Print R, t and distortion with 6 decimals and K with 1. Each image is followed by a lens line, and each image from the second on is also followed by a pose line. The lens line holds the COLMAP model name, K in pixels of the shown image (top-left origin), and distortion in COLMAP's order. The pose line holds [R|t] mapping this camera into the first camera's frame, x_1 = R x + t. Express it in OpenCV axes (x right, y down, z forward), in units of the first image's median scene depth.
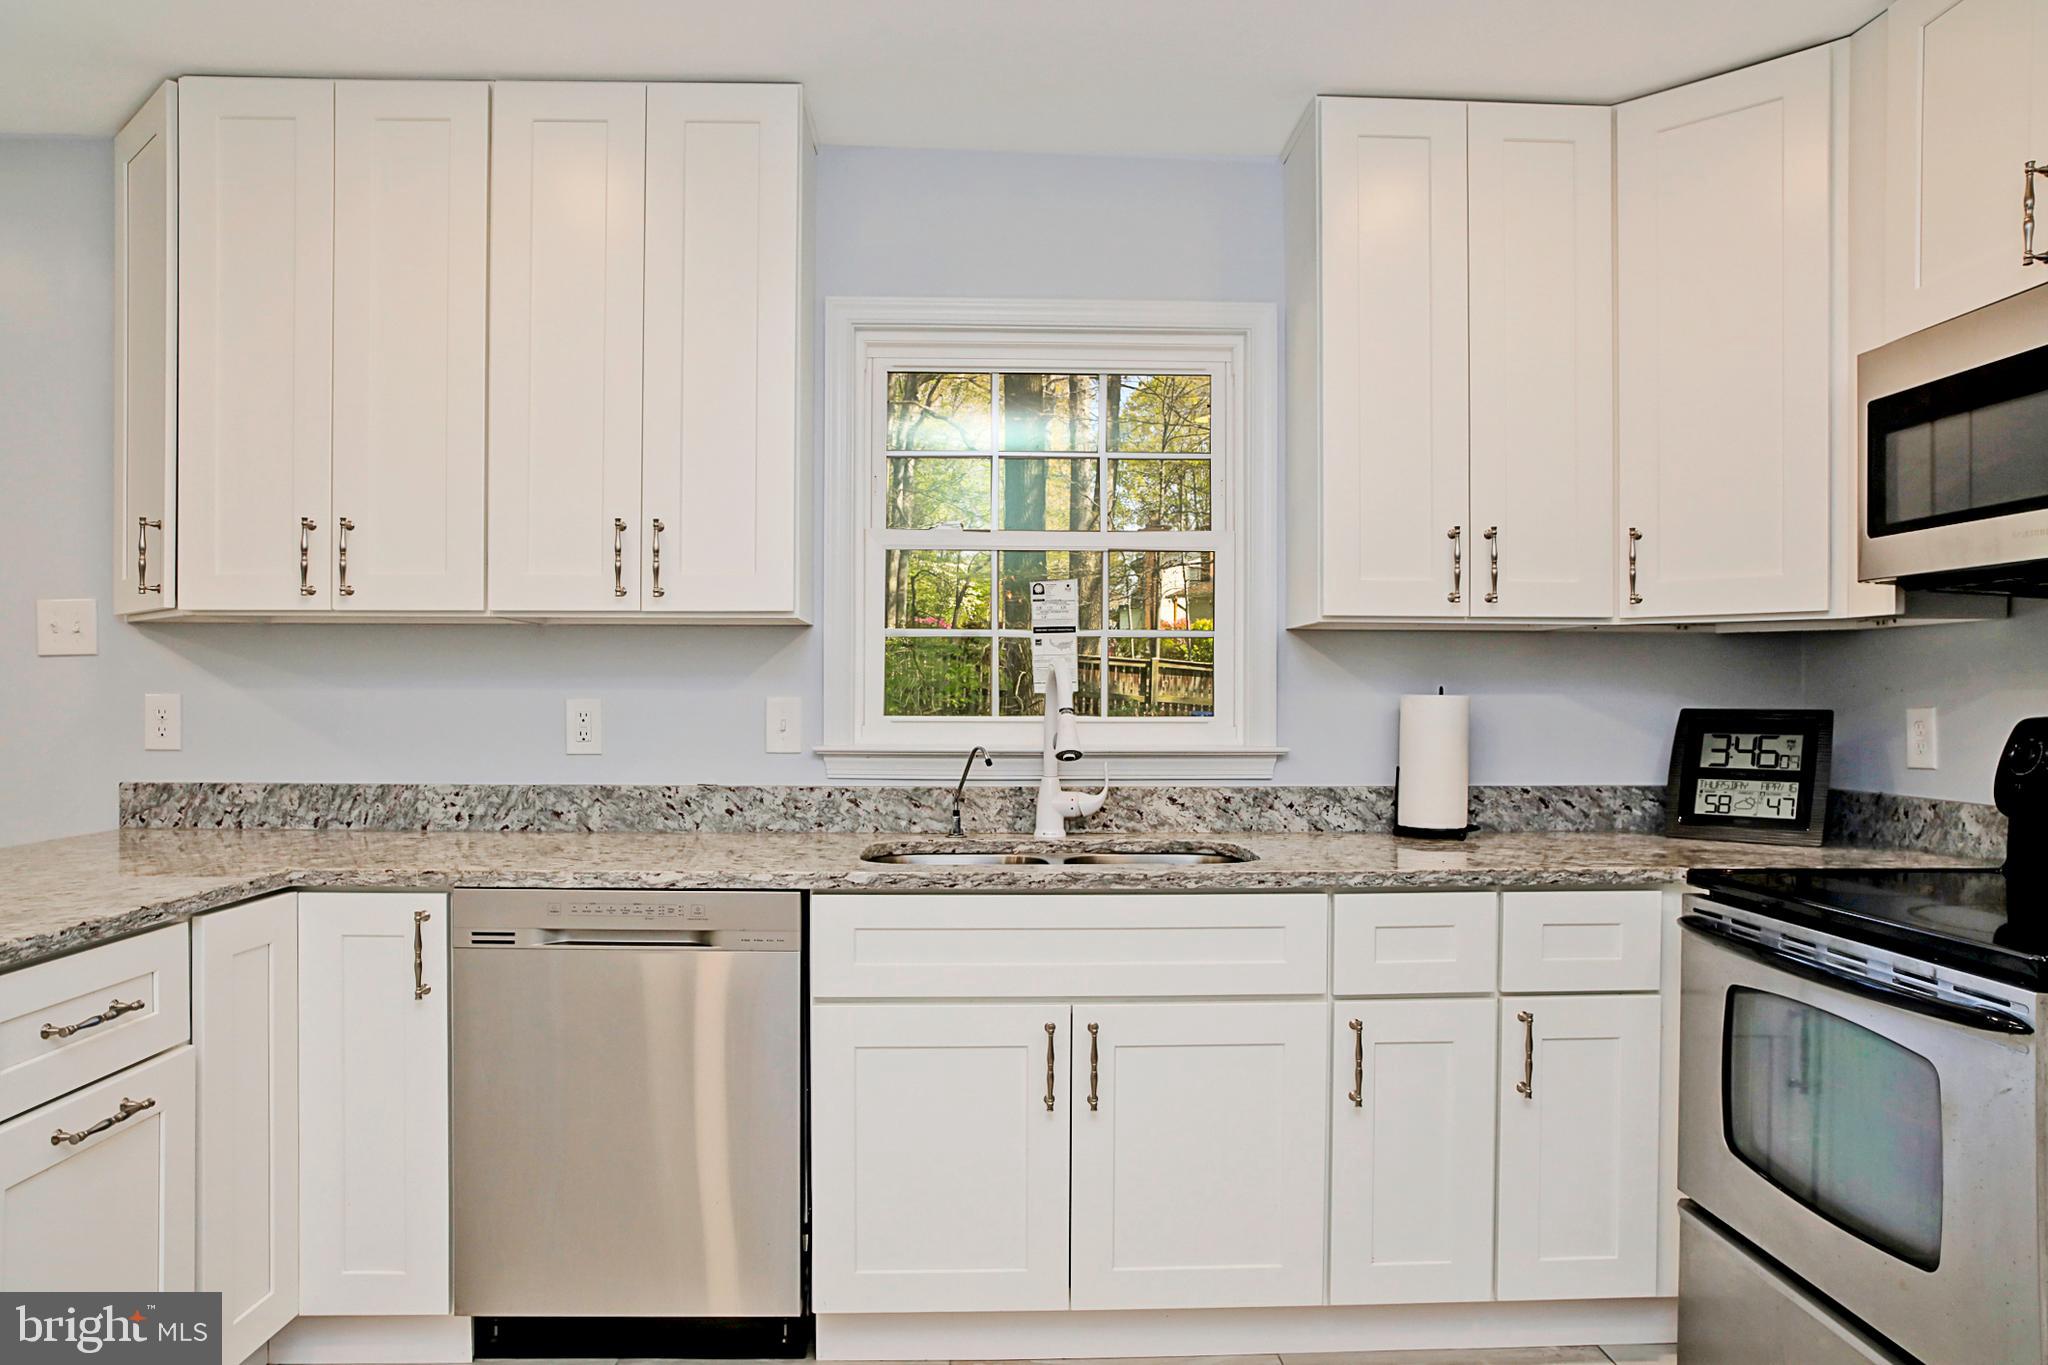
lens RADIAL K [[1331.3, 0, 1023.2], [0, 1331.3, 693.7], [0, 0, 1]] dist [-0.090862, 0.078951]
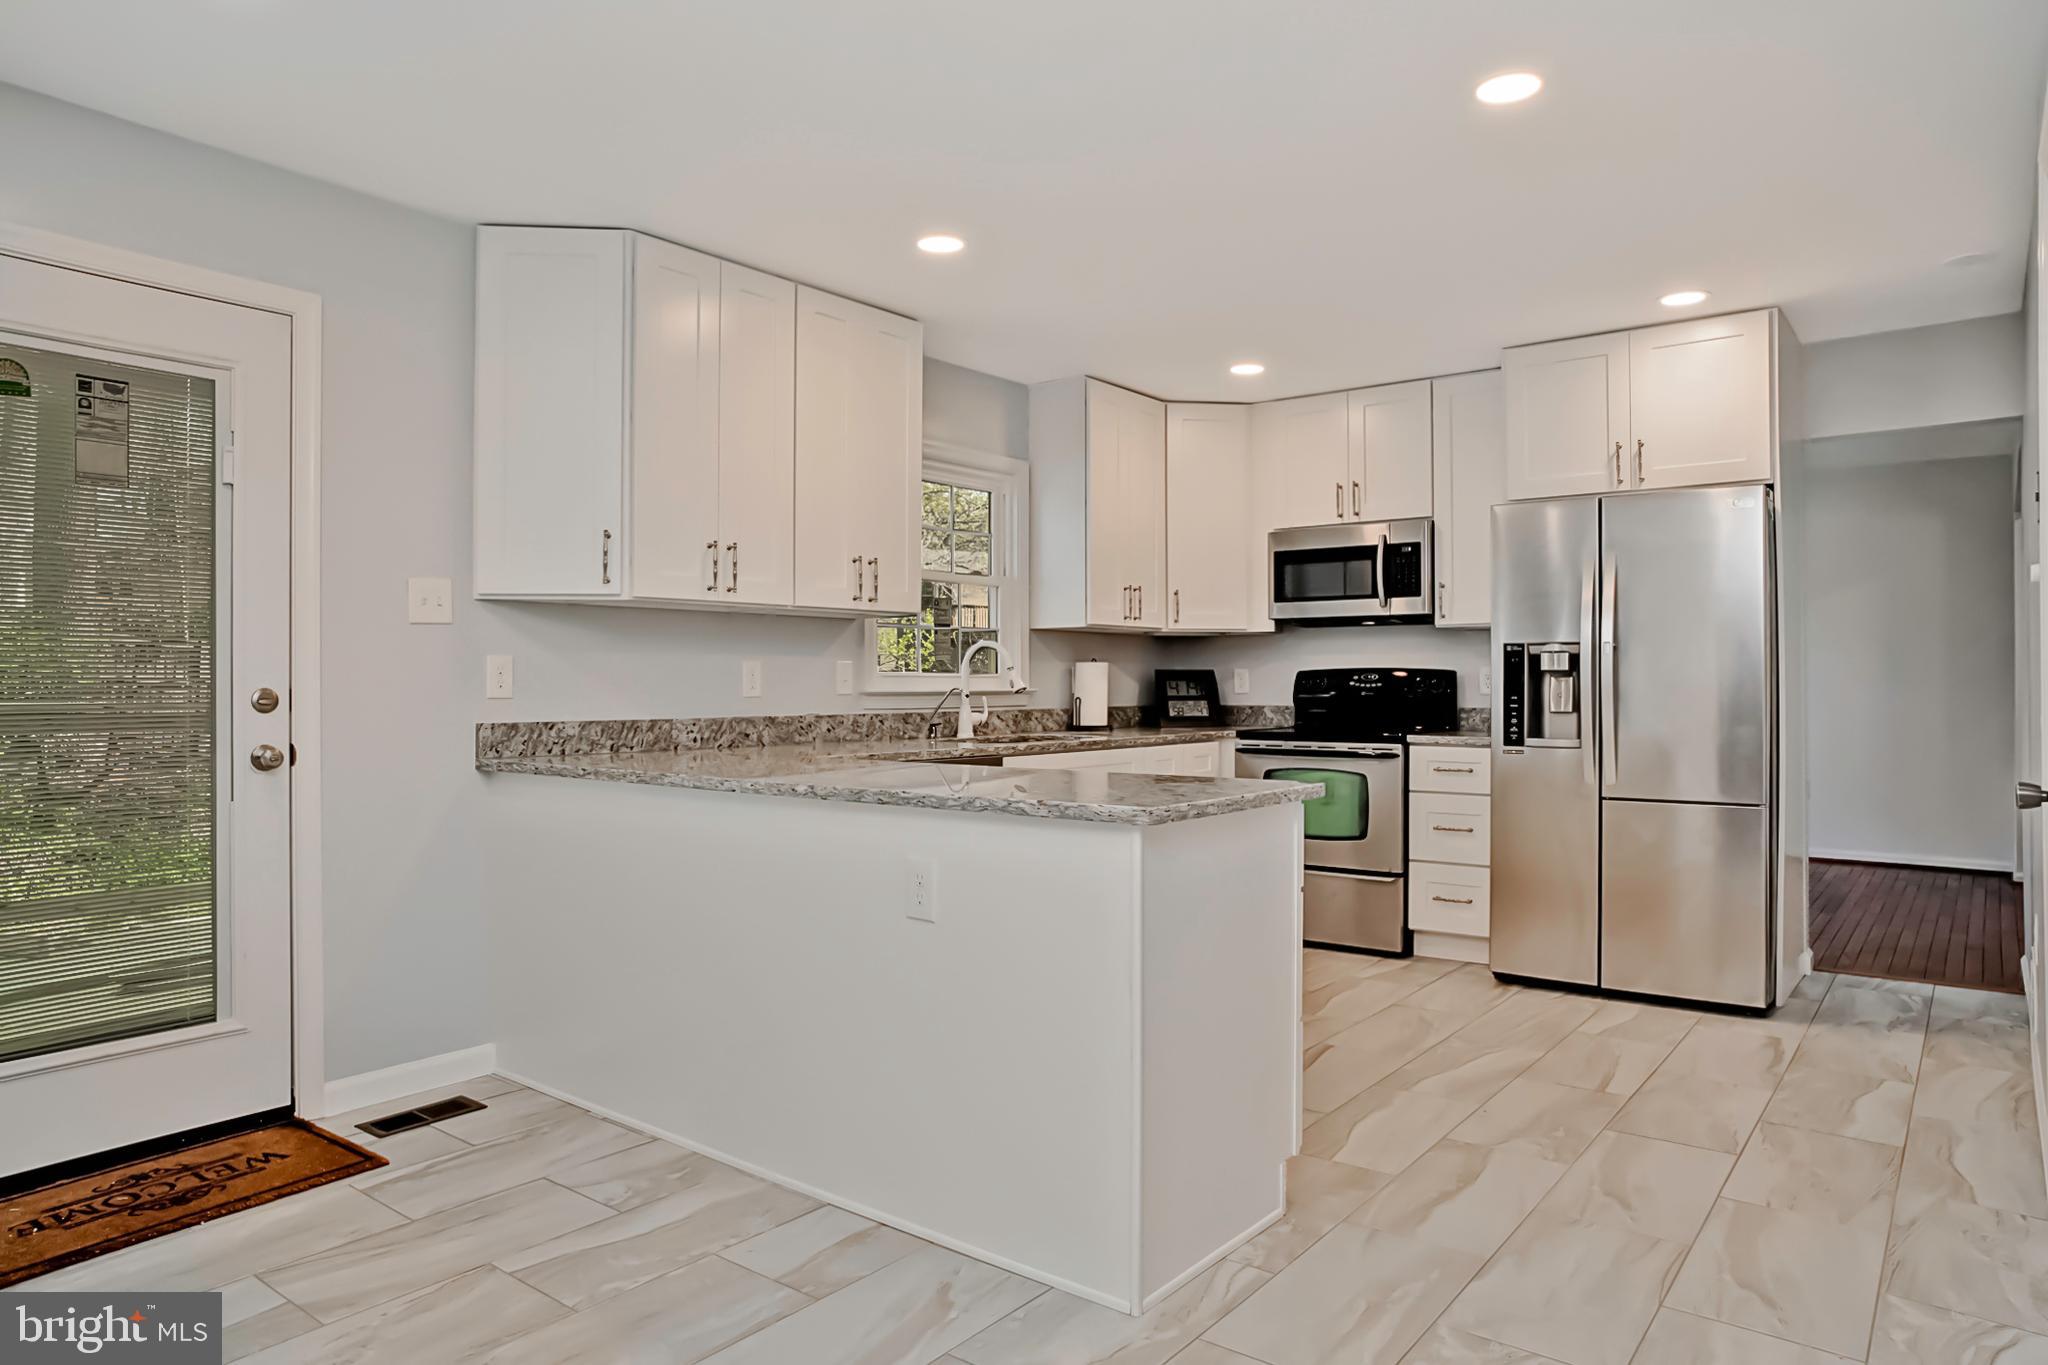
lens RADIAL K [[1283.7, 0, 1009.7], [0, 1283.7, 626.4], [0, 0, 1]] dist [-0.078218, 0.066457]
pose [[0.645664, 0.028761, 0.763080, -1.315331], [0.002055, 0.999221, -0.039401, 0.023208], [-0.763619, 0.027008, 0.645102, -0.213041]]
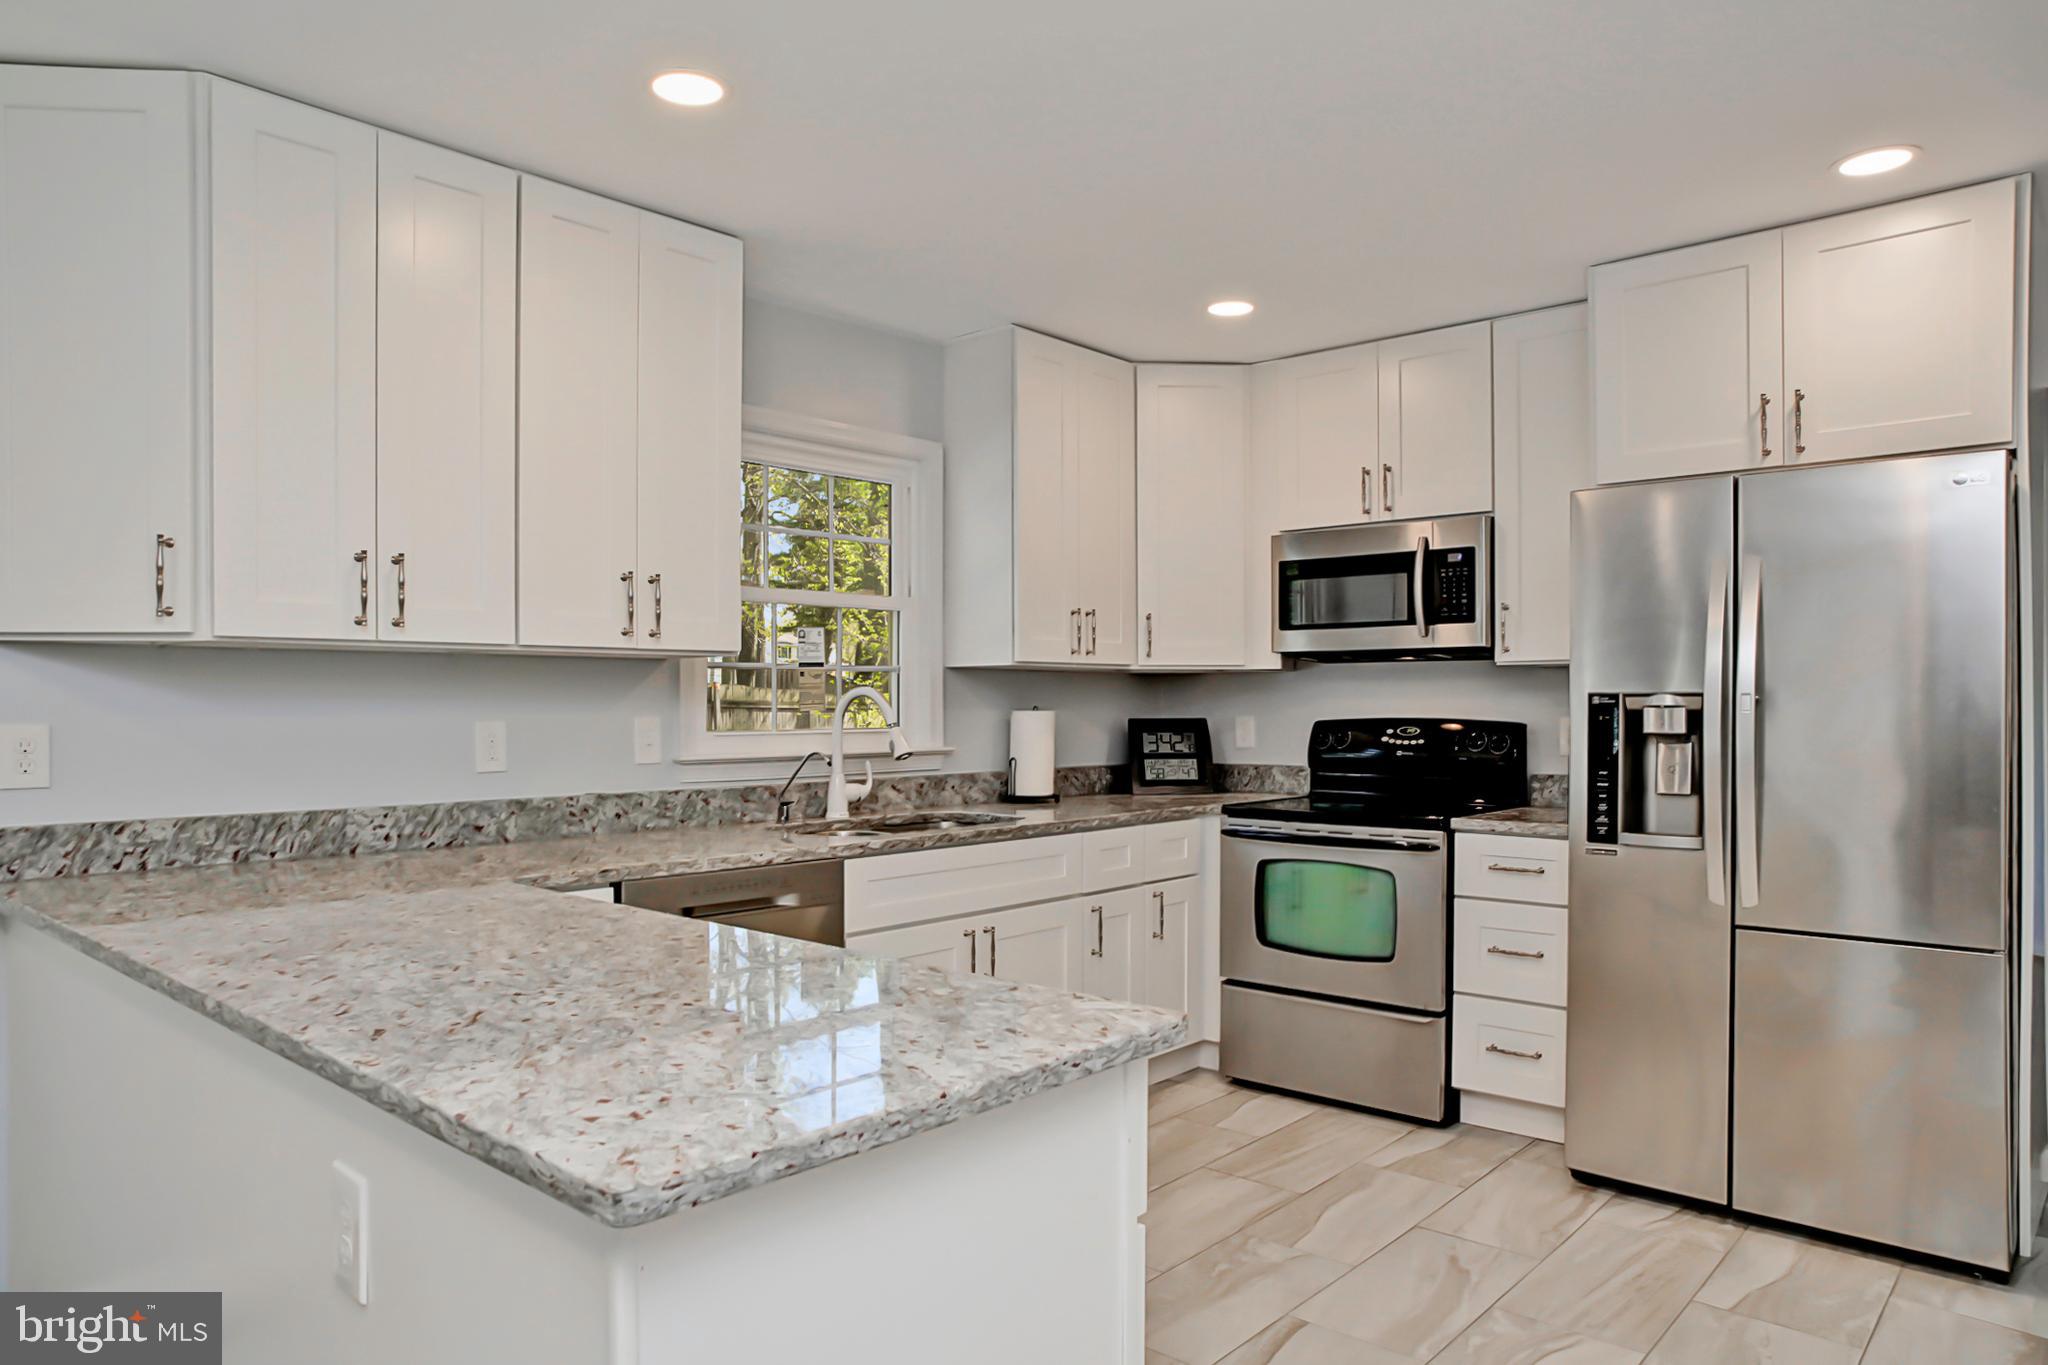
lens RADIAL K [[1321.4, 0, 1007.9], [0, 1321.4, 673.7], [0, 0, 1]] dist [-0.082436, 0.077355]
pose [[0.692539, 0.010584, 0.721303, -0.837447], [0.003098, 0.999840, -0.017646, -0.016277], [-0.721374, 0.014455, 0.692395, -0.069159]]
